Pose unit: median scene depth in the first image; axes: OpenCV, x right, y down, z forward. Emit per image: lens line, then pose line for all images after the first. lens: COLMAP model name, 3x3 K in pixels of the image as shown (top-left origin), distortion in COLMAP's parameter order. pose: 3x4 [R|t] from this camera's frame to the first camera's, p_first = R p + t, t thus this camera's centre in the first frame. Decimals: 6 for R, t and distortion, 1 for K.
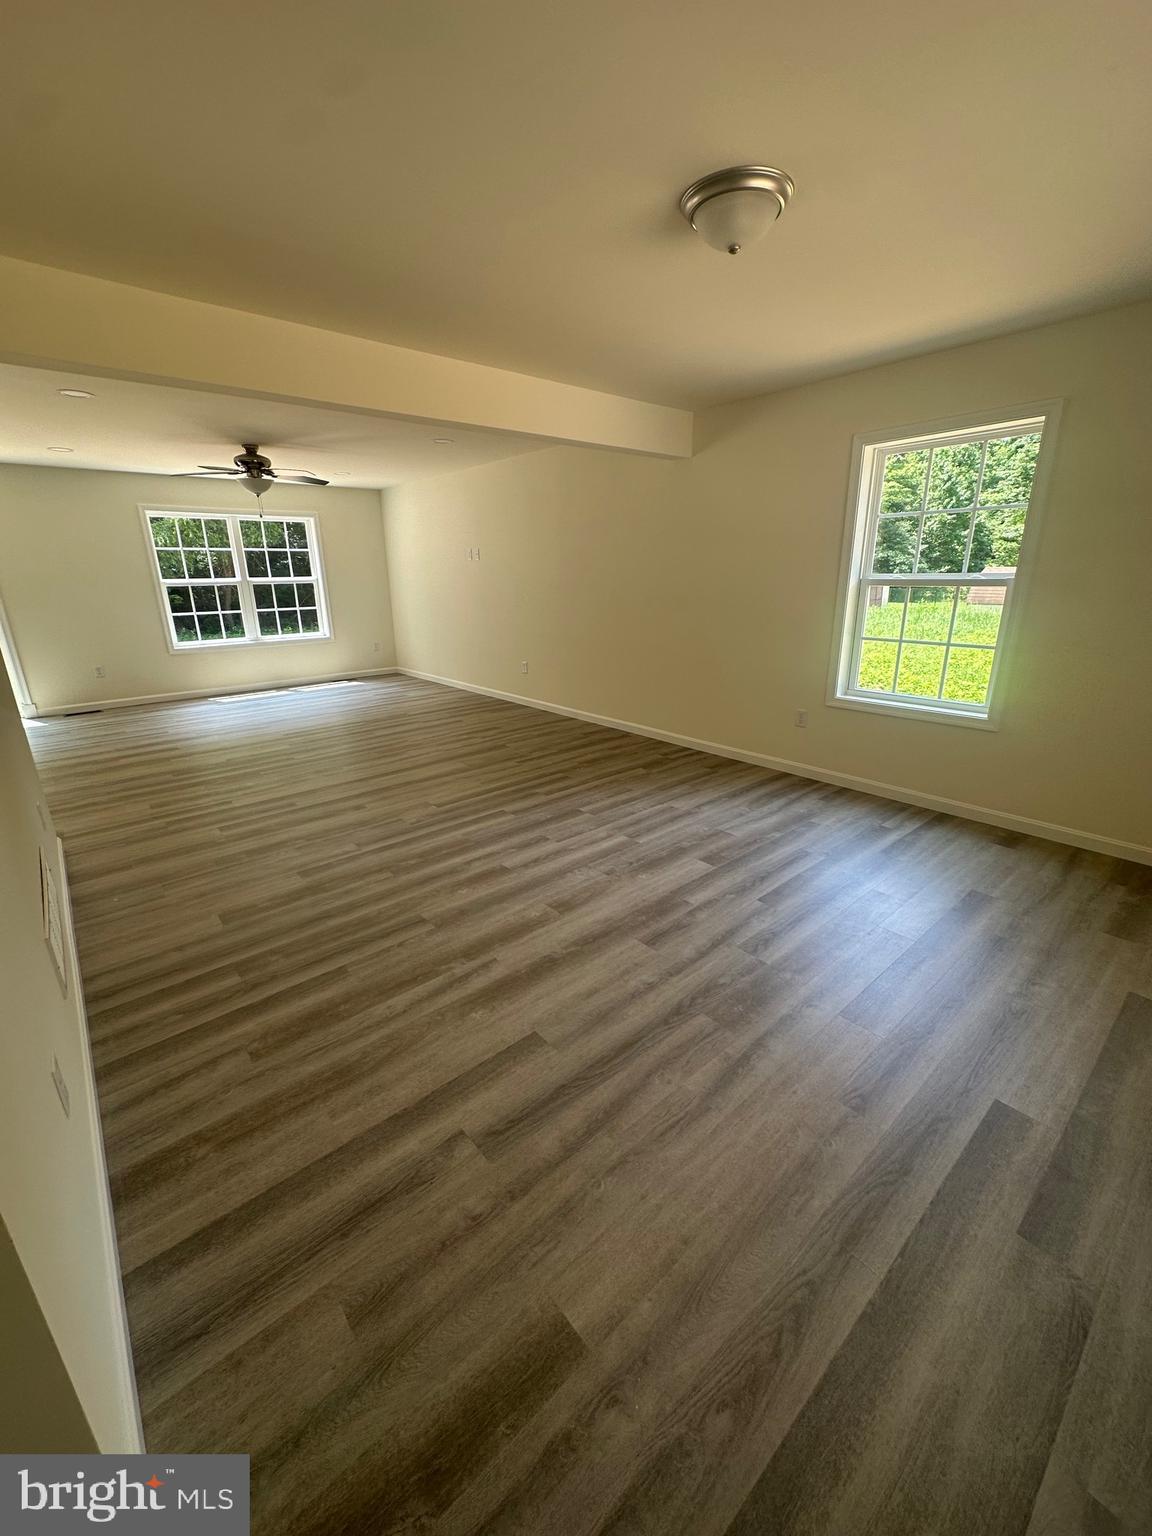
lens RADIAL K [[615.2, 0, 576.0], [0, 615.2, 768.0], [0, 0, 1]] dist [-0.000452, 0.000541]
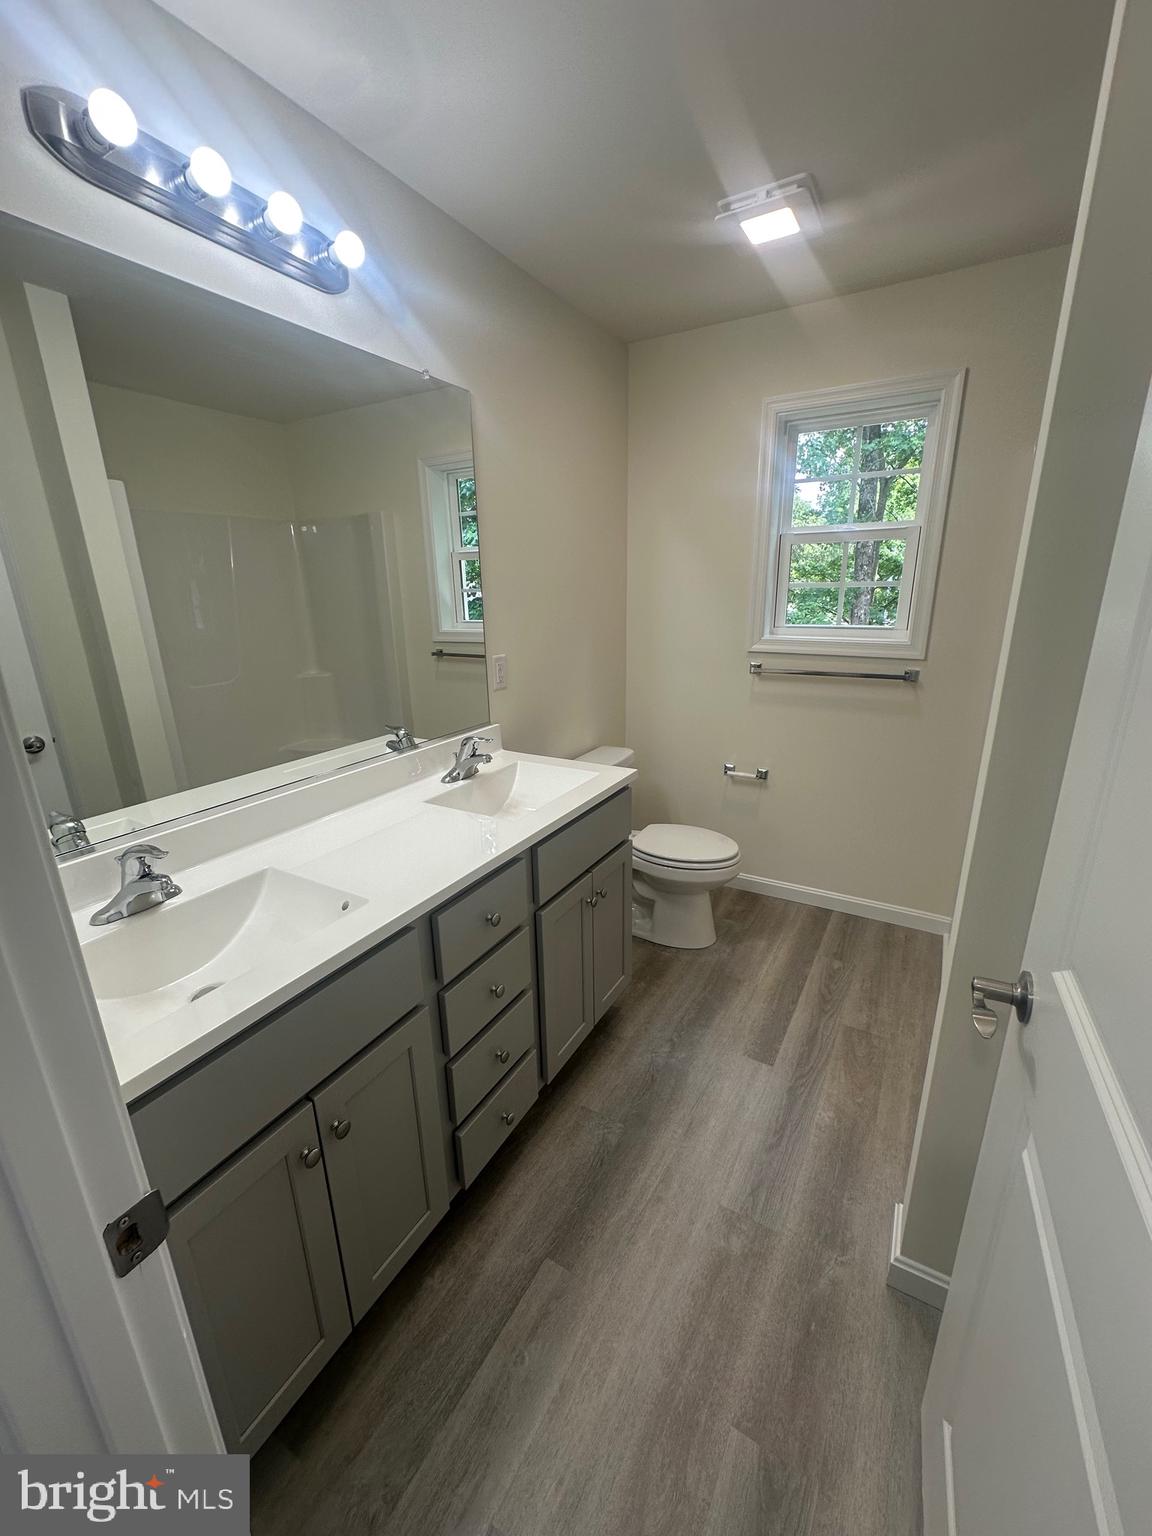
lens RADIAL K [[615.2, 0, 576.0], [0, 615.2, 768.0], [0, 0, 1]] dist [-0.000452, 0.000541]
pose [[-0.948942, 0.122455, -0.290712, 1.548833], [-0.064432, 0.826909, 0.558632, -0.665878], [0.308800, 0.548841, -0.776799, 1.863925]]
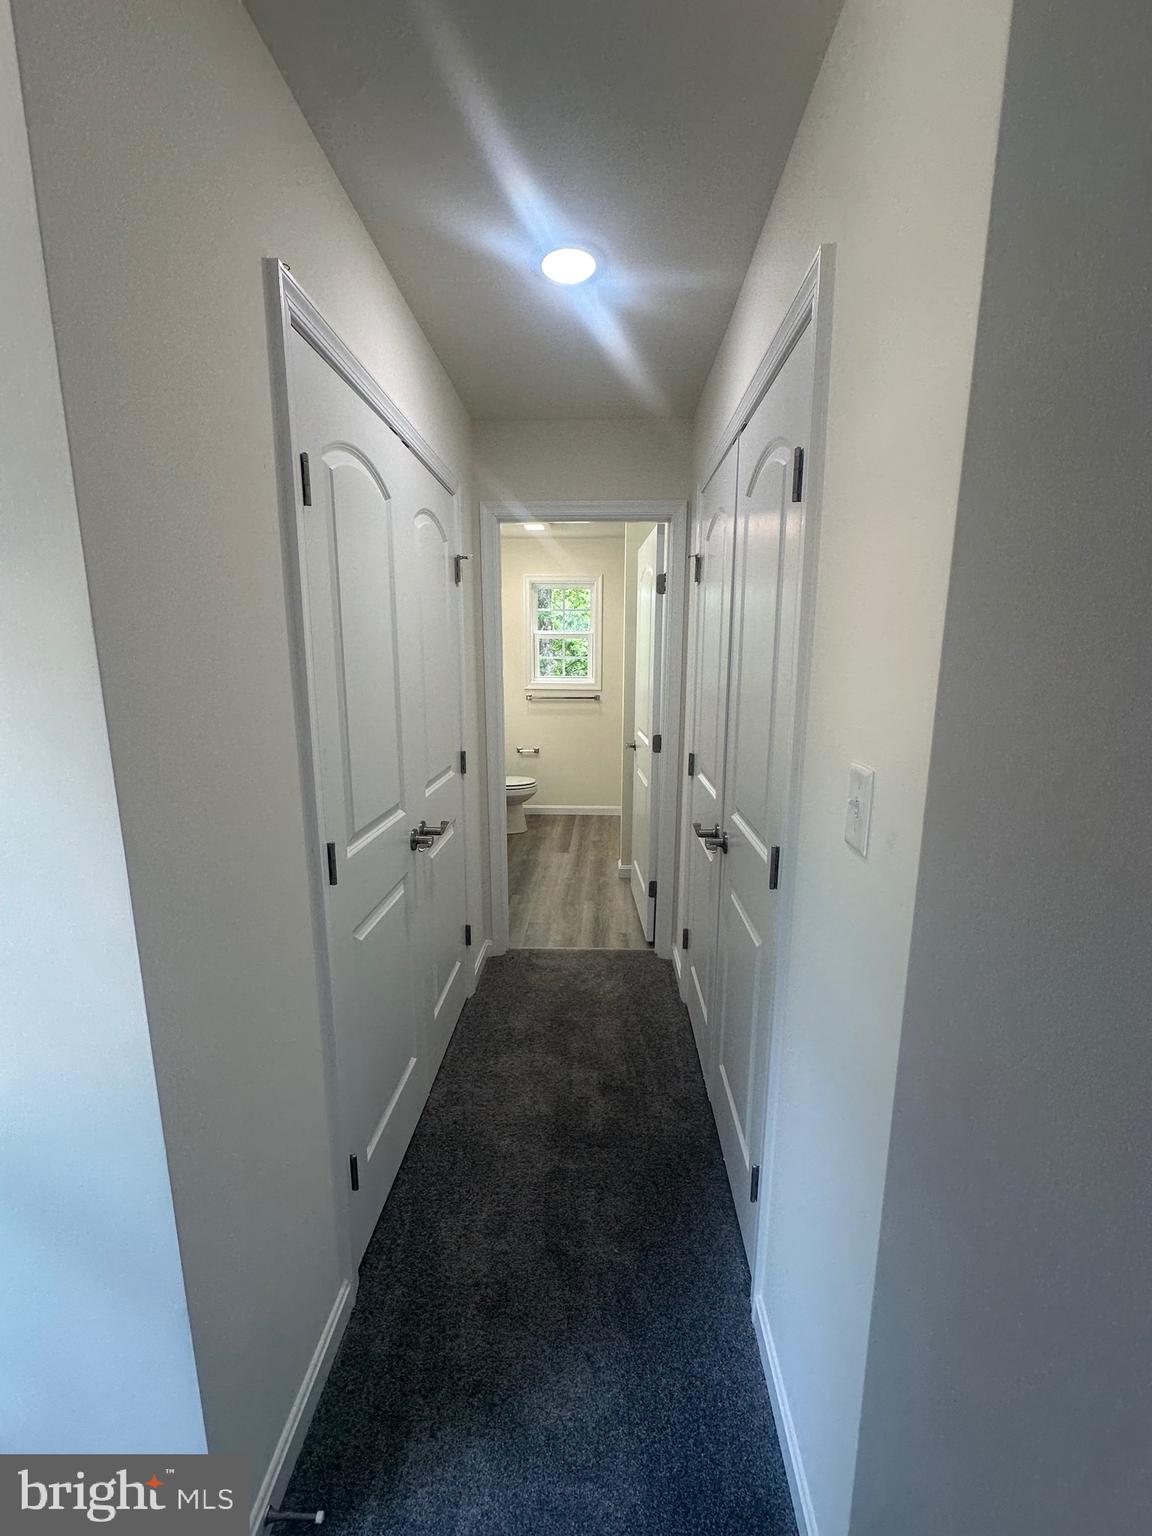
lens RADIAL K [[615.2, 0, 576.0], [0, 615.2, 768.0], [0, 0, 1]] dist [-0.000452, 0.000541]
pose [[-0.690154, 0.144738, -0.709041, 3.337259], [-0.215039, 0.894519, 0.391911, -1.157604], [0.690975, 0.422950, -0.586231, 3.287925]]
